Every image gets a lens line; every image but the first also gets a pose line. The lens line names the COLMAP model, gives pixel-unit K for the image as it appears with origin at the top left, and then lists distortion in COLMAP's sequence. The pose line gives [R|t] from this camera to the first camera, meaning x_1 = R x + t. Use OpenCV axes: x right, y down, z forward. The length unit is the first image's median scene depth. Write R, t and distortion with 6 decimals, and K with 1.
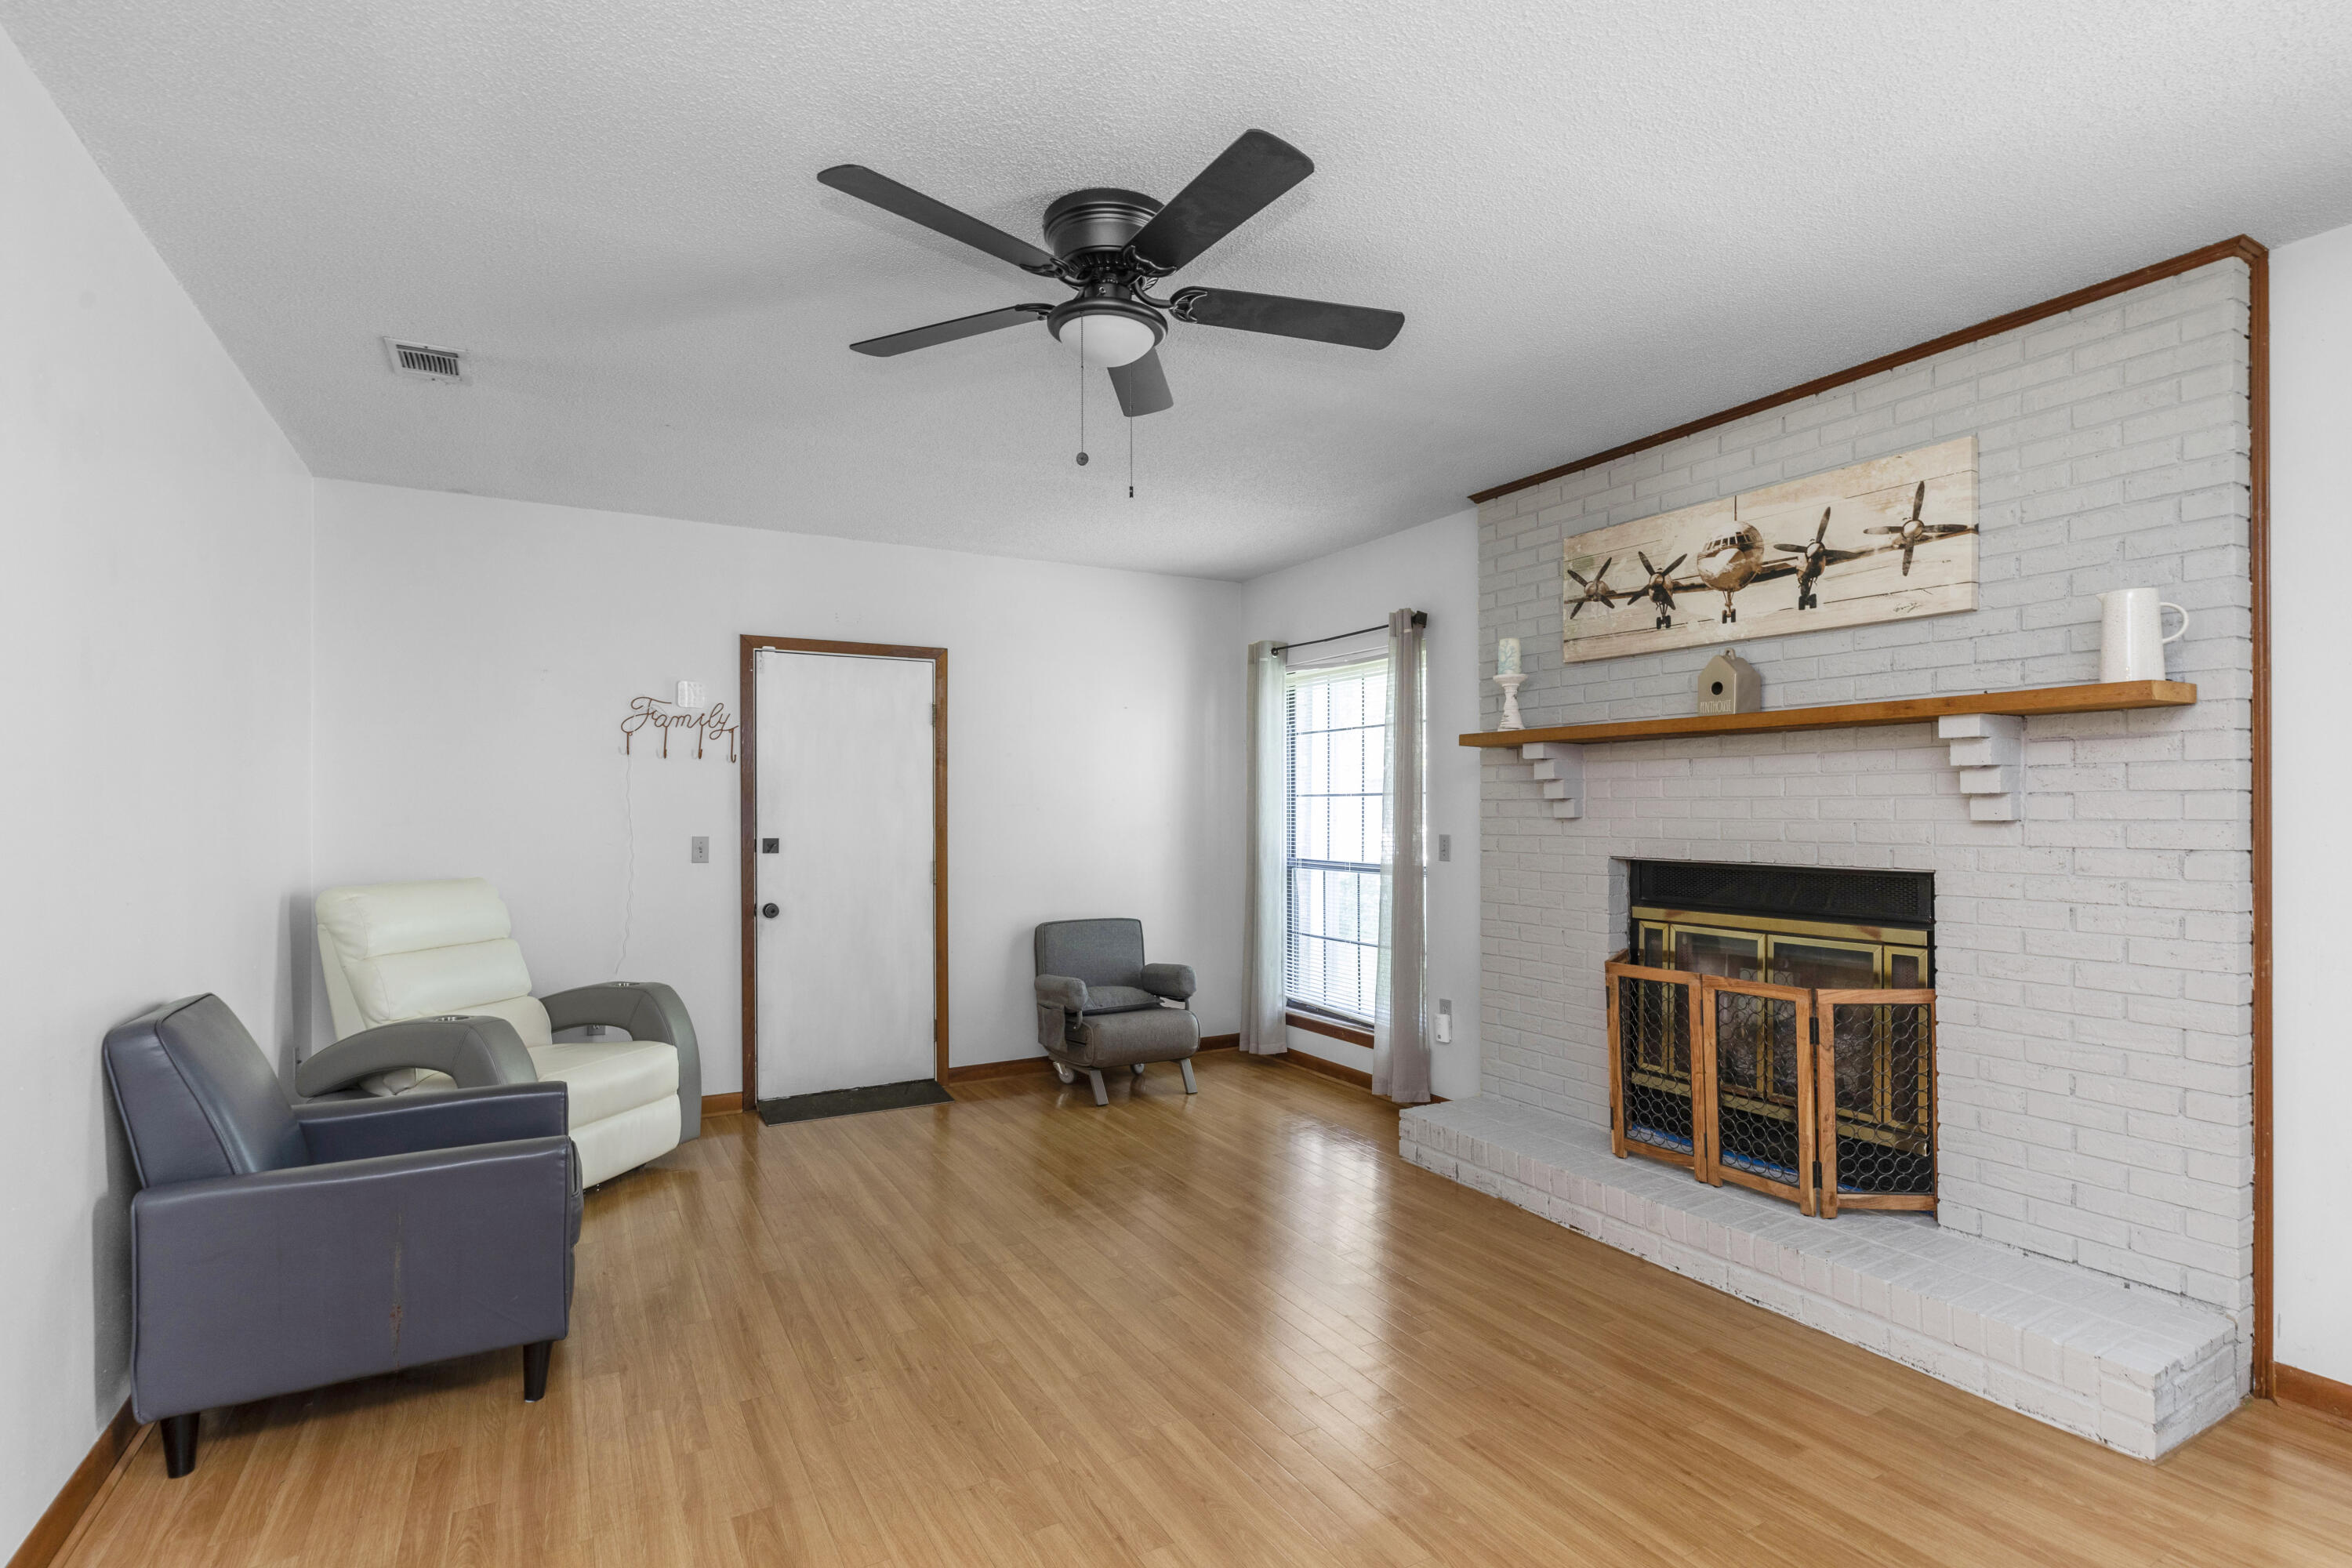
lens RADIAL K [[1133.5, 0, 1172.2], [0, 1133.5, 802.2], [0, 0, 1]] dist [-0.005057, -0.000294]
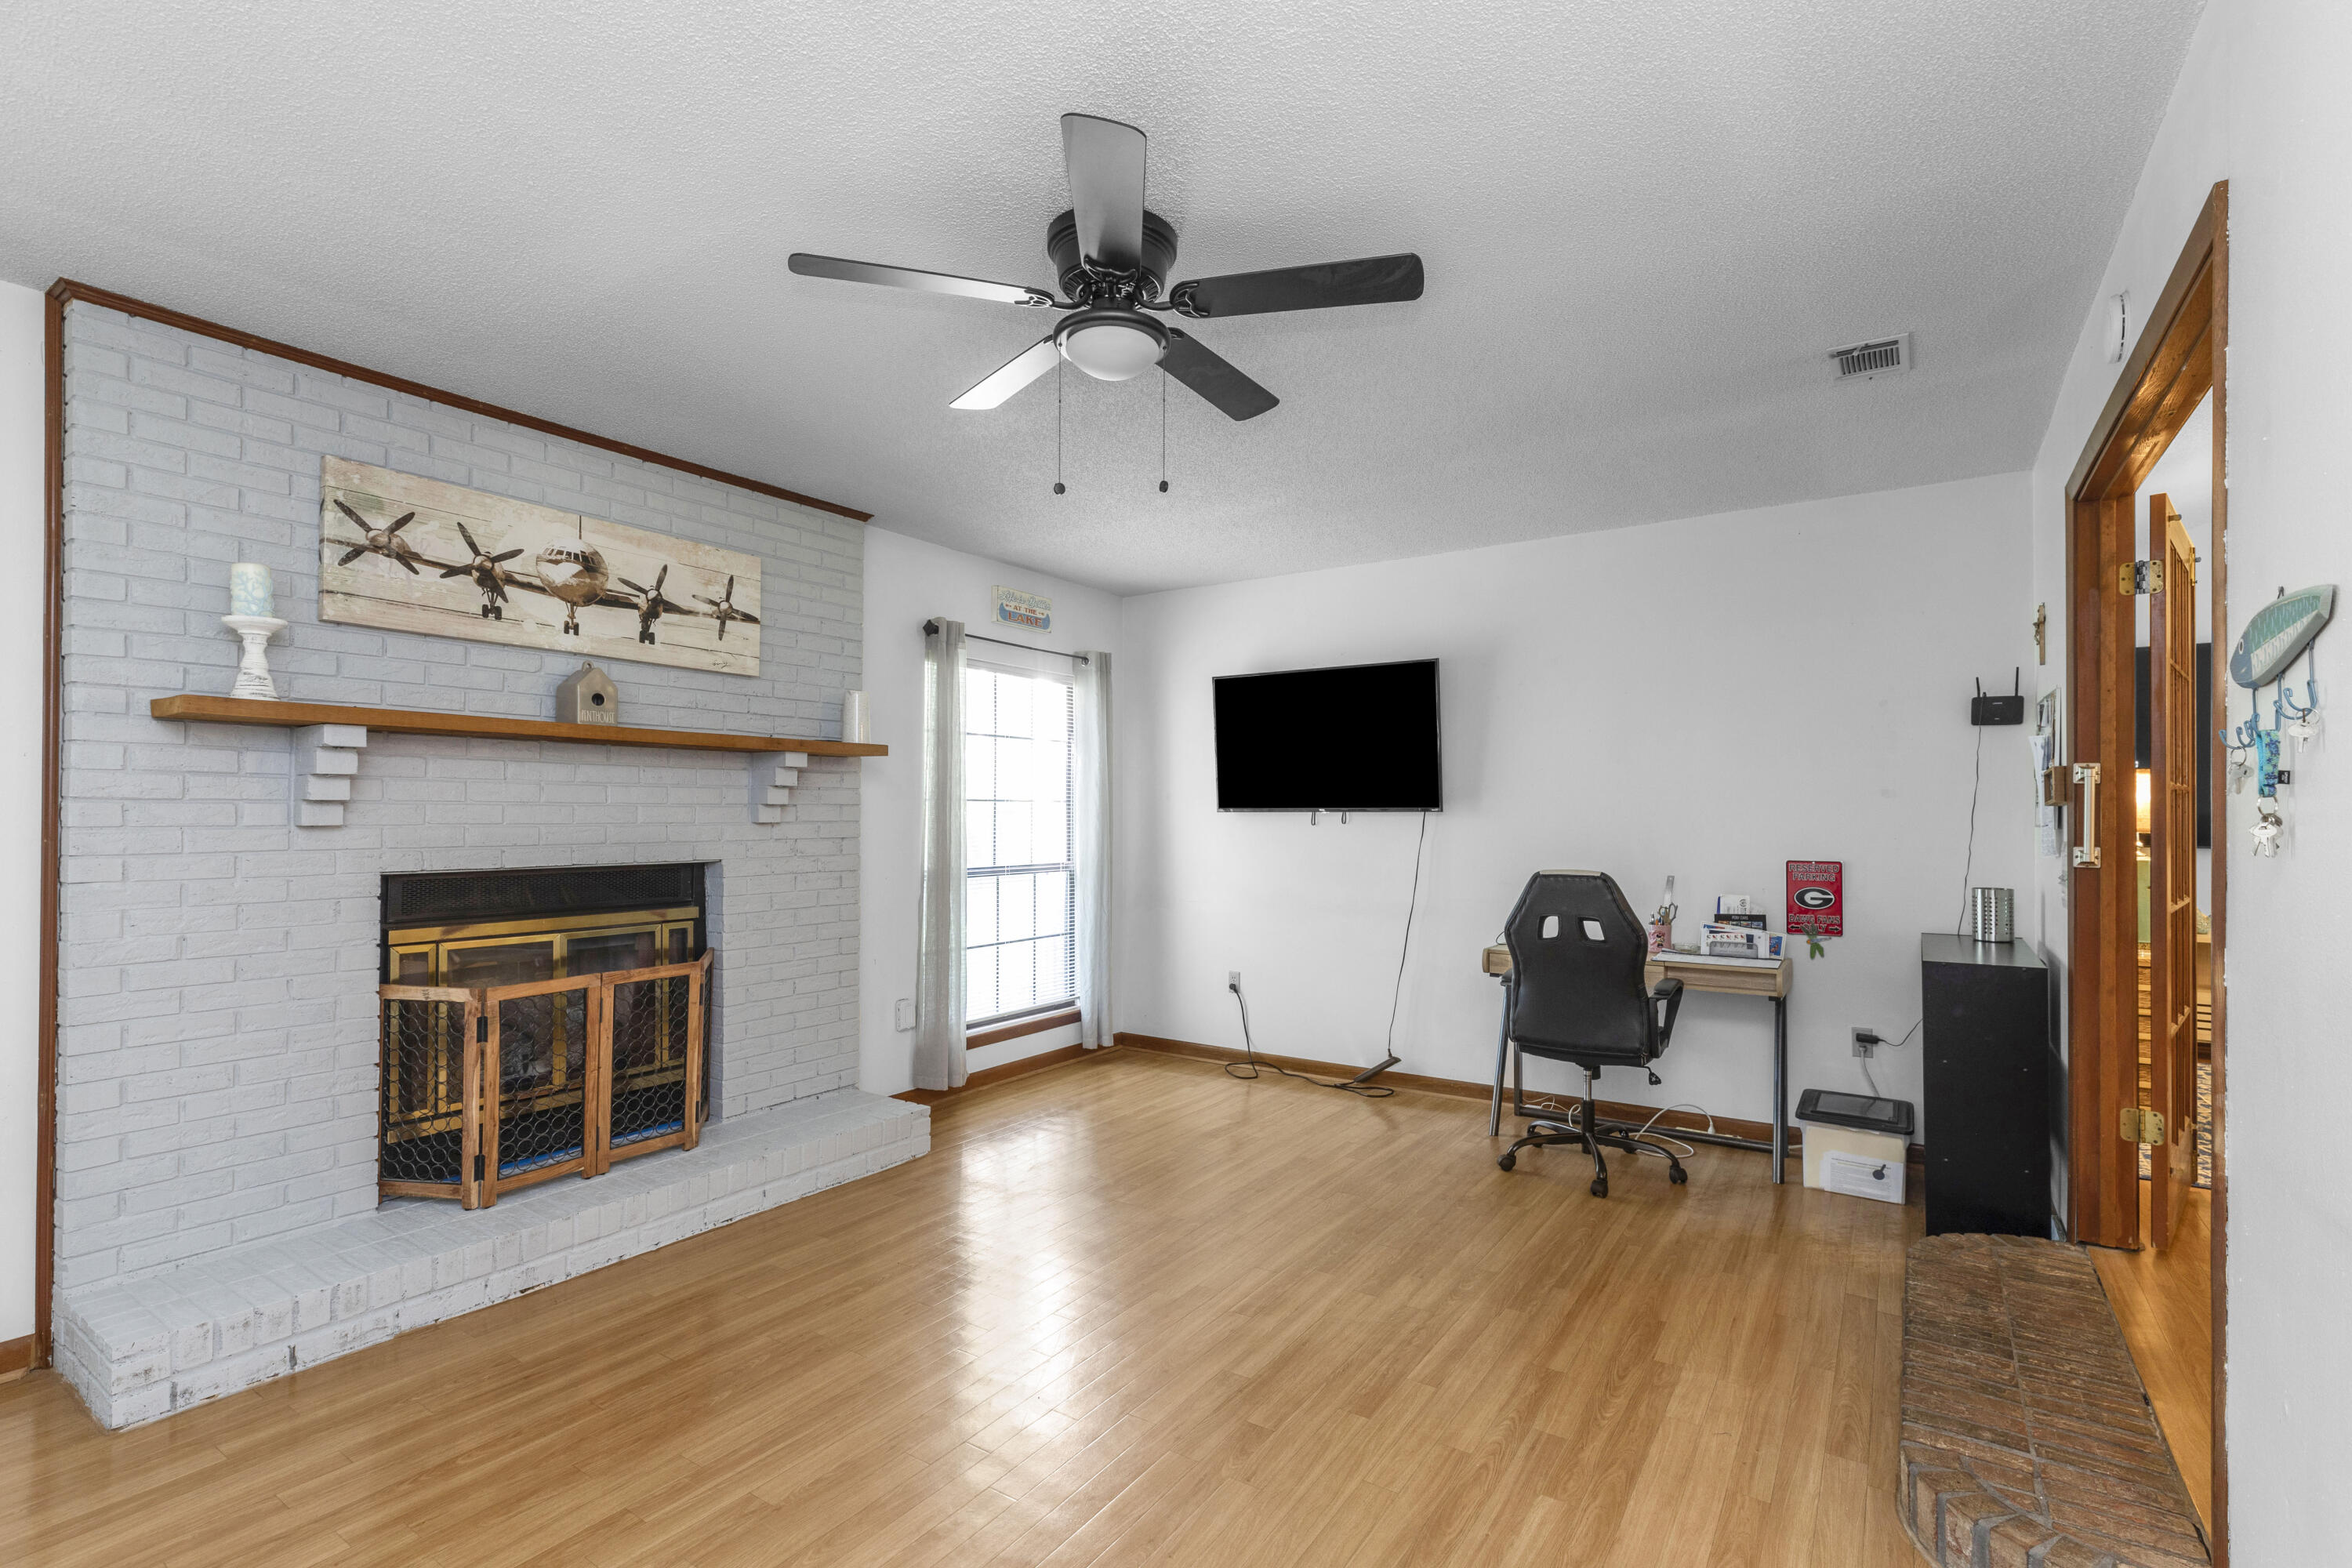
lens RADIAL K [[1093.1, 0, 1177.0], [0, 1093.1, 797.4], [0, 0, 1]] dist [0.008333, -0.000131]
pose [[-0.452180, 0.008222, 0.891889, -0.671514], [-0.013612, 0.999777, -0.016118, -0.001099], [-0.891823, -0.019428, -0.451967, 0.987206]]
